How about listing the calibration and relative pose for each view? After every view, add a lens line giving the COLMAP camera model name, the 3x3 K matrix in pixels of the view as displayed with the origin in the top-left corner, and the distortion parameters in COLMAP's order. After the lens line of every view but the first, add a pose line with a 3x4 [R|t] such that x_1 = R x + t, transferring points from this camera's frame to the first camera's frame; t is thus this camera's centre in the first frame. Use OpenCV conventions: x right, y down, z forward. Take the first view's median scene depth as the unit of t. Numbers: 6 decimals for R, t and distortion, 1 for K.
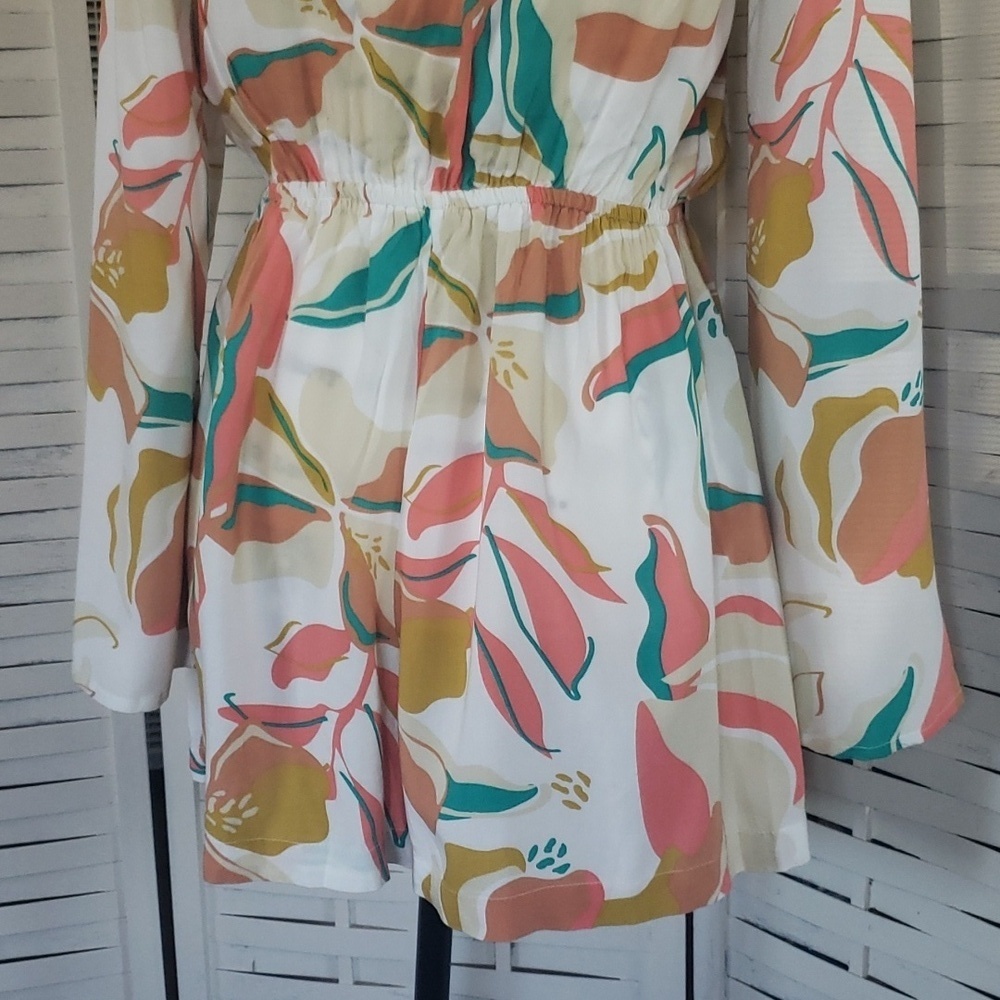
lens RADIAL K [[1708.7, 0, 520.4], [0, 1708.7, 482.2], [0, 0, 1]] dist [0.318098, -1.688882]
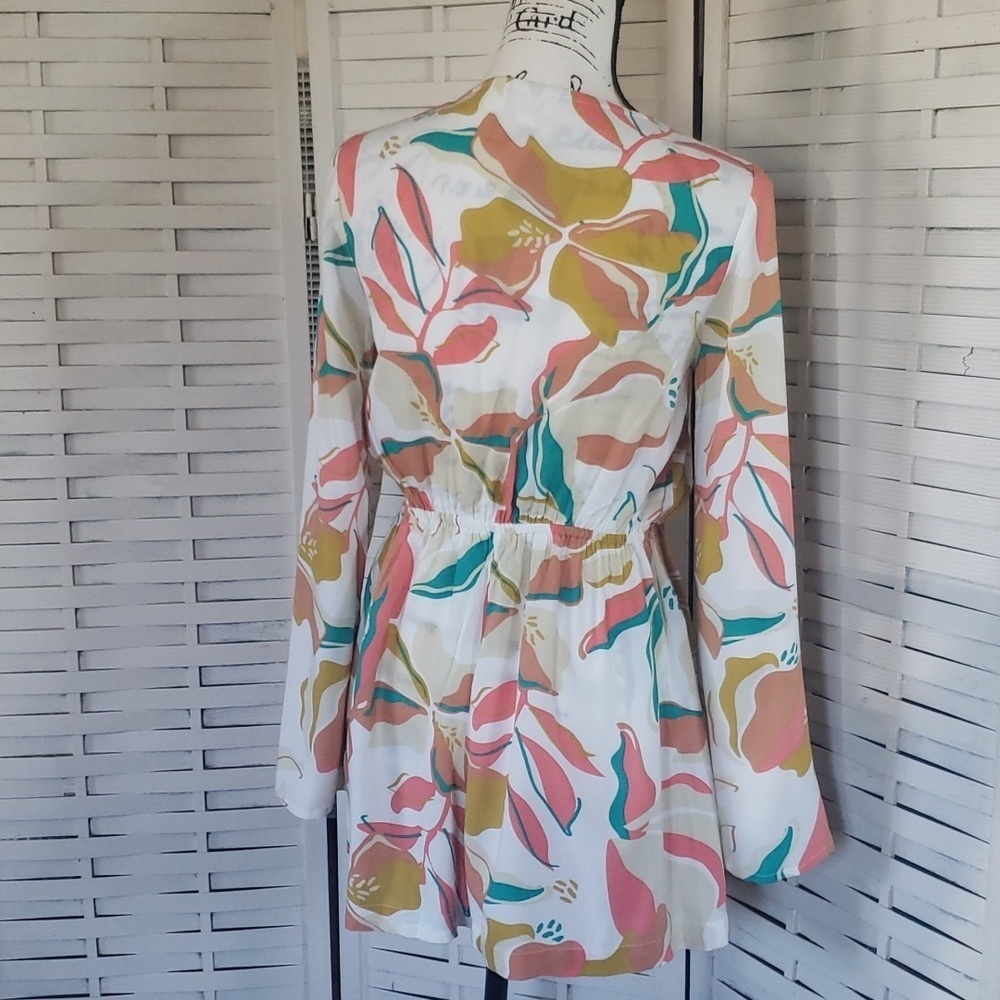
lens RADIAL K [[1708.7, 0, 520.4], [0, 1708.7, 482.2], [0, 0, 1]] dist [0.318098, -1.688882]
pose [[0.989943, 0.042632, -0.134888, 0.190849], [-0.045586, 0.998782, -0.018885, -0.173418], [0.133918, 0.024844, 0.990681, -0.631368]]
